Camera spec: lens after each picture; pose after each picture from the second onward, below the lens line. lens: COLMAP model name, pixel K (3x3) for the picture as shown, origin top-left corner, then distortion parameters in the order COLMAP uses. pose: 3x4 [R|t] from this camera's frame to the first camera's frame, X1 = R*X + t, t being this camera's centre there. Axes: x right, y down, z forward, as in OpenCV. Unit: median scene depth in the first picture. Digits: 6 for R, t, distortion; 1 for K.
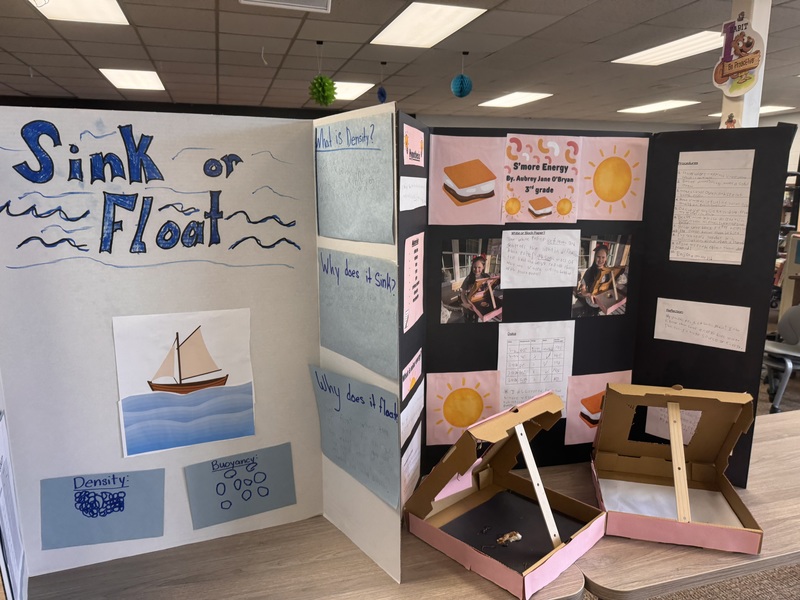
lens RADIAL K [[553.2, 0, 396.5], [0, 553.2, 282.7], [0, 0, 1]] dist [0.149617, -0.251553]
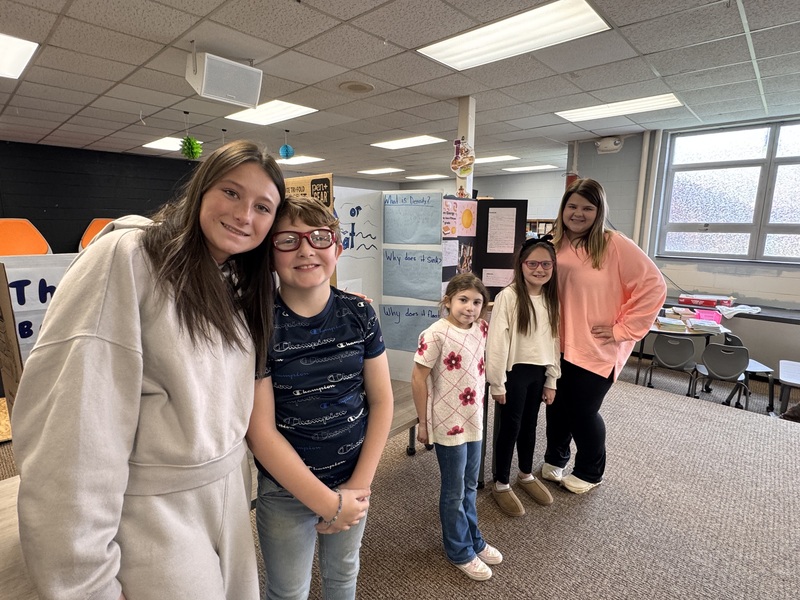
lens RADIAL K [[405.3, 0, 409.9], [0, 405.3, 297.0], [0, 0, 1]] dist [-0.000573, -0.000158]
pose [[0.853384, -0.089958, 0.513462, -0.722149], [0.081188, 0.995914, 0.039548, 0.055715], [-0.514922, 0.007937, 0.857200, -0.325620]]
